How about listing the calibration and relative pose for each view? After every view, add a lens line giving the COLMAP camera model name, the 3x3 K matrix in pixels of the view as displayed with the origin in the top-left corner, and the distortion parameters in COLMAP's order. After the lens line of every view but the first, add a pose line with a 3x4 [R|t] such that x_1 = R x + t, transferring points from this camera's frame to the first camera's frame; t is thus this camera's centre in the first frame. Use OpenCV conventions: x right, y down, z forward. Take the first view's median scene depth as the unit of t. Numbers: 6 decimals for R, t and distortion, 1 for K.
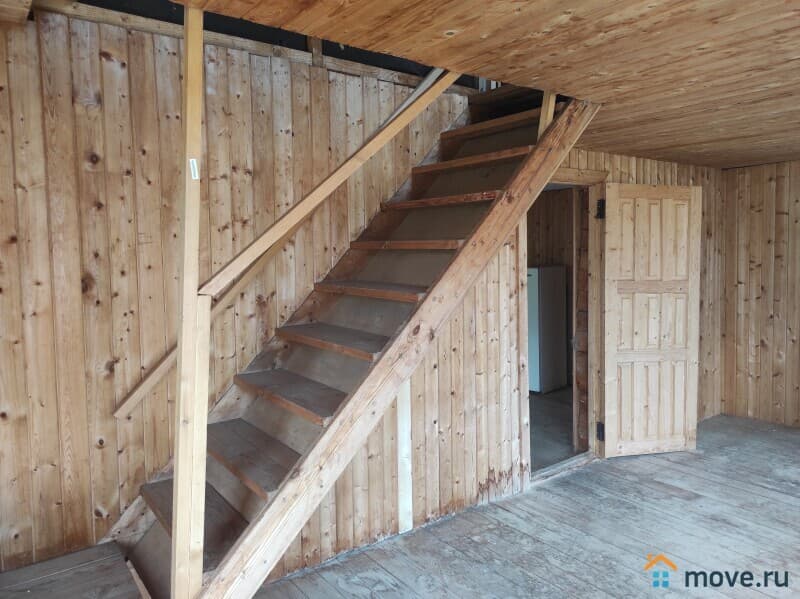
lens RADIAL K [[584.8, 0, 400.0], [0, 584.8, 299.5], [0, 0, 1]] dist [0.006031, 0.002485]
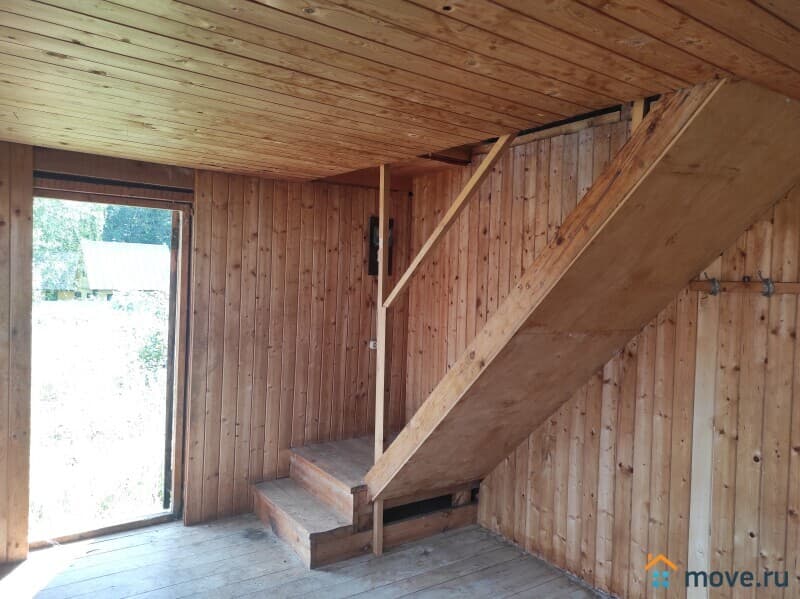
lens RADIAL K [[584.8, 0, 400.0], [0, 584.8, 299.5], [0, 0, 1]] dist [0.006031, 0.002485]
pose [[-0.051205, 0.049747, -0.997448, 1.174242], [-0.114572, 0.991872, 0.055351, -0.105453], [0.992094, 0.117114, -0.045089, 0.830179]]
